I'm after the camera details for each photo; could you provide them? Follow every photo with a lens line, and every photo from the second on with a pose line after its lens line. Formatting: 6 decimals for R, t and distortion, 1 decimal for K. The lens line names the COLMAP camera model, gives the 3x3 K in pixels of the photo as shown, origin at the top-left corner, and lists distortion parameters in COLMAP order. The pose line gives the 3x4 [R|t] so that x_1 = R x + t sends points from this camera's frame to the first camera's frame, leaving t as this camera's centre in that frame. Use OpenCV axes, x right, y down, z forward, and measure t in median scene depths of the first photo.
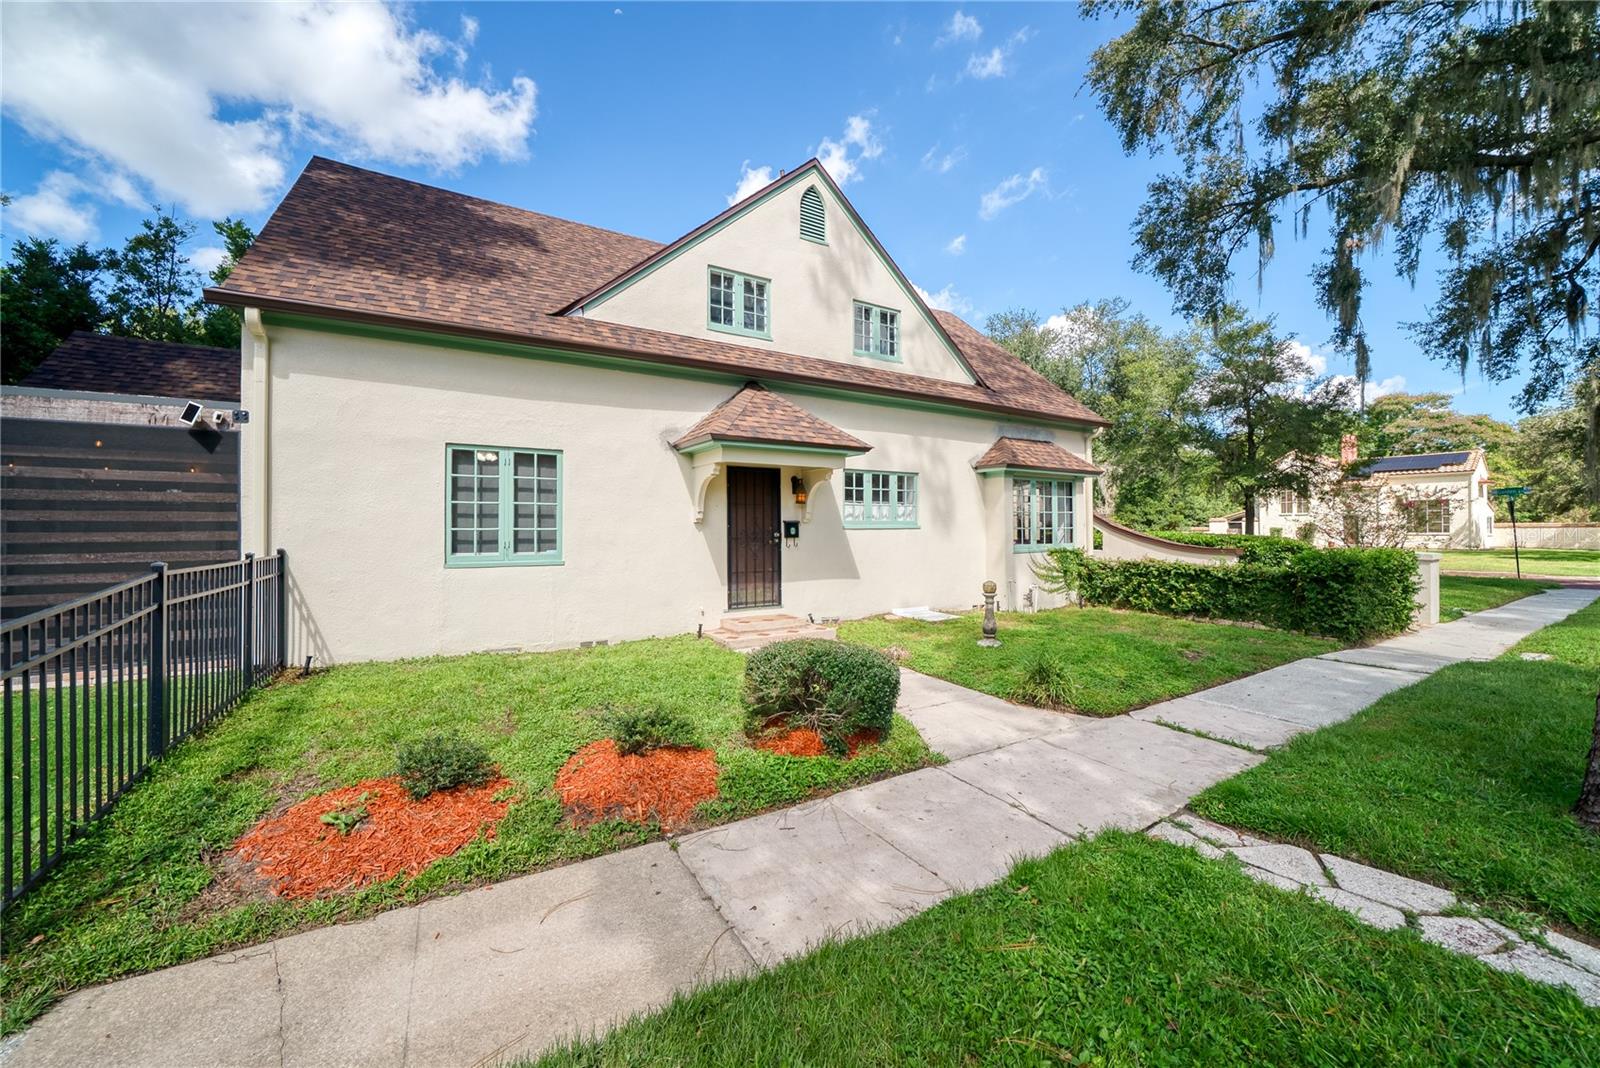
lens RADIAL K [[593.9, 0, 800.0], [0, 593.9, 534.0], [0, 0, 1]] dist [-0.002370, -0.000264]
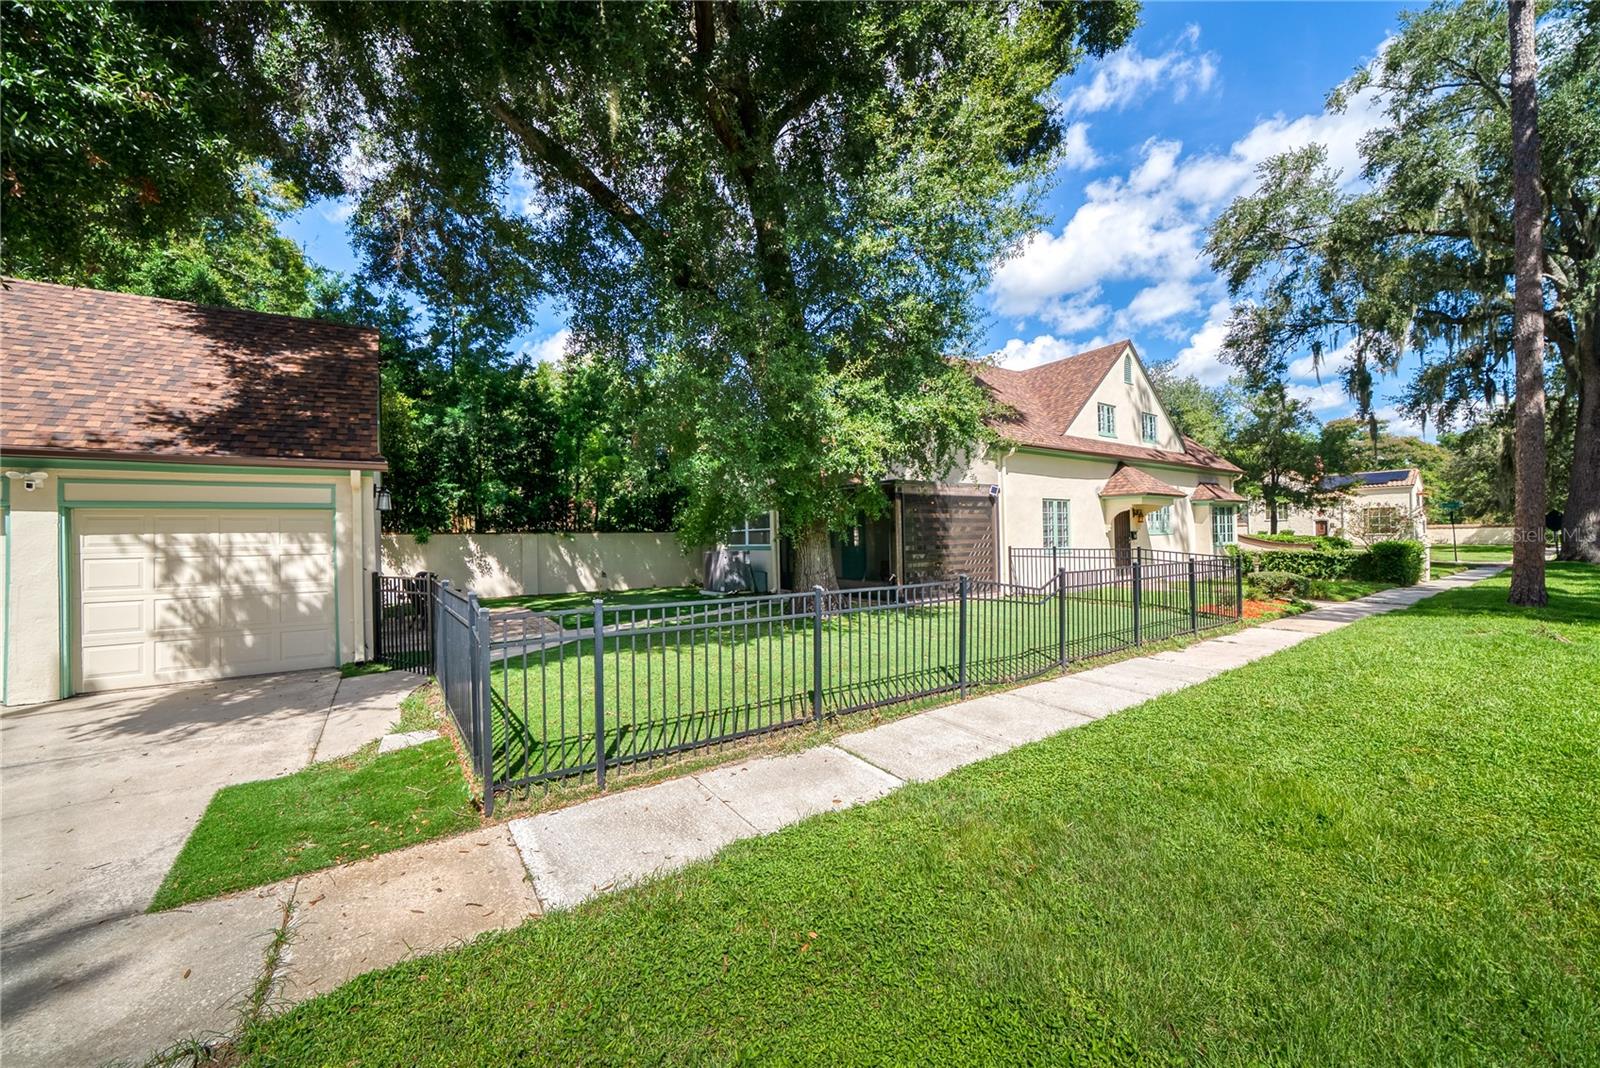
lens RADIAL K [[586.8, 0, 796.3], [0, 586.8, 544.6], [0, 0, 1]] dist [-0.013764, 0.000112]
pose [[0.998715, -0.014546, 0.048545, -0.621887], [0.014465, 0.999893, 0.002015, 0.001977], [-0.048569, -0.001310, 0.998819, -0.447073]]
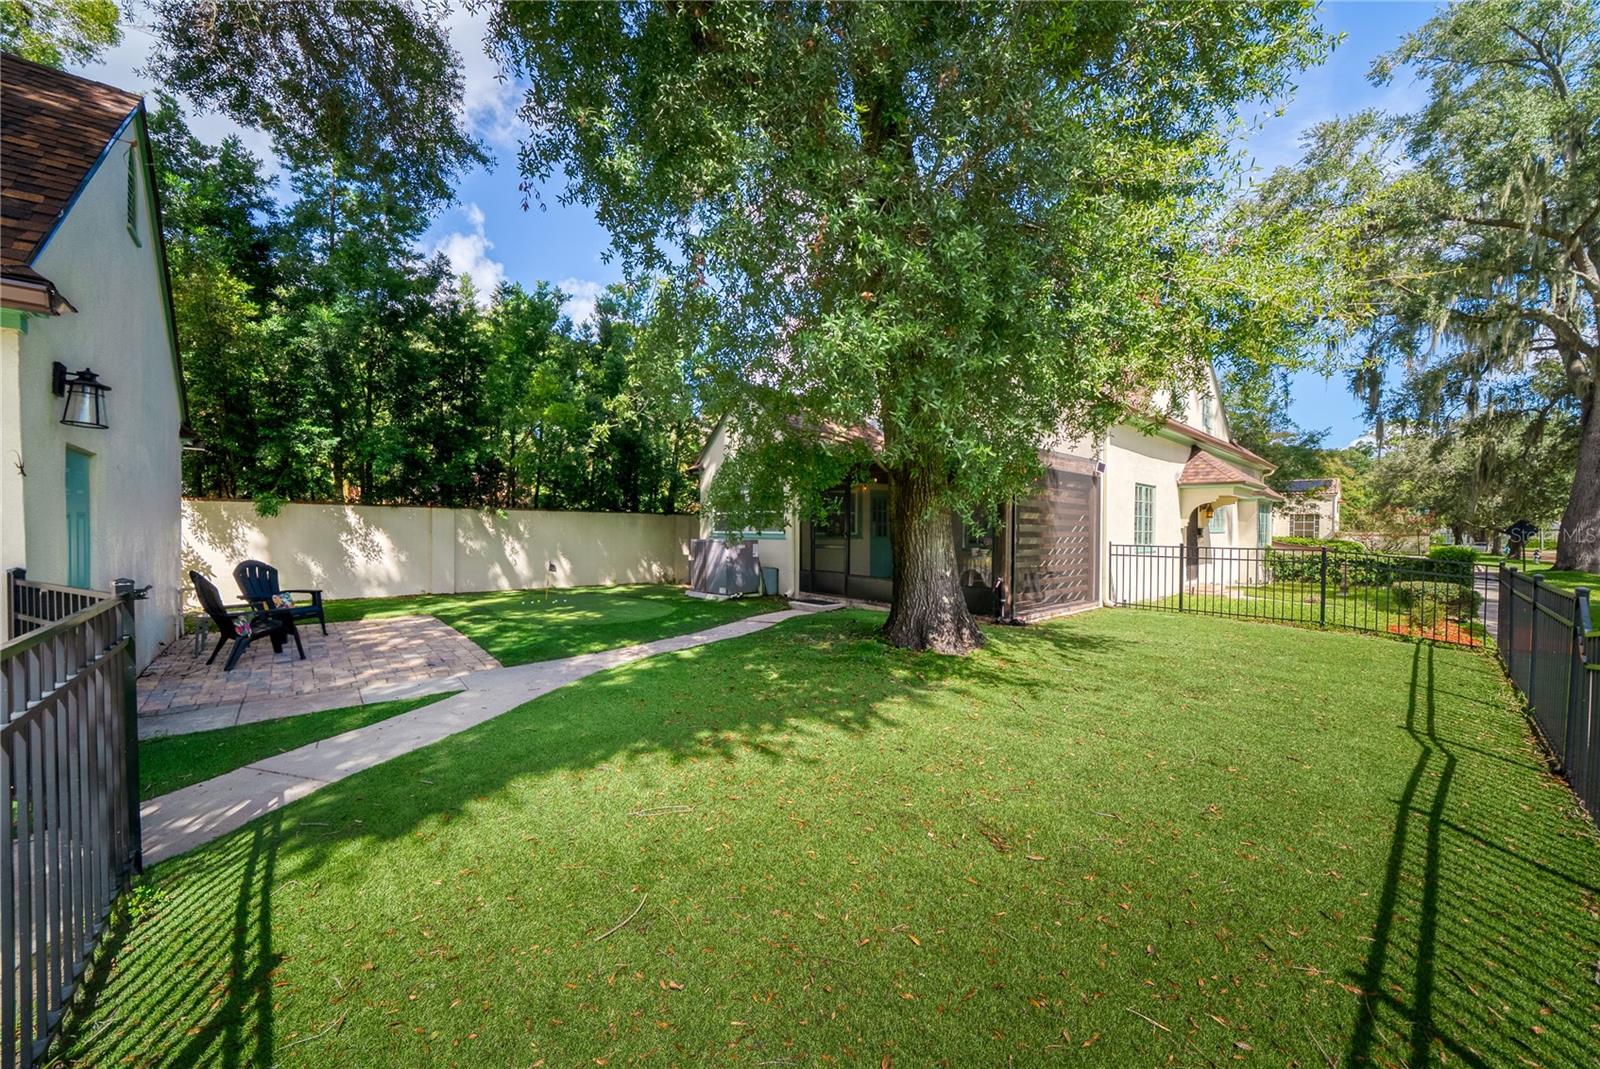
lens RADIAL K [[570.4, 0, 801.2], [0, 570.4, 538.1], [0, 0, 1]] dist [-0.002289, -0.000205]
pose [[0.984956, 0.011912, 0.172394, -0.712075], [-0.013340, 0.999886, 0.007125, 0.006302], [-0.172289, -0.009318, 0.985002, -0.198450]]
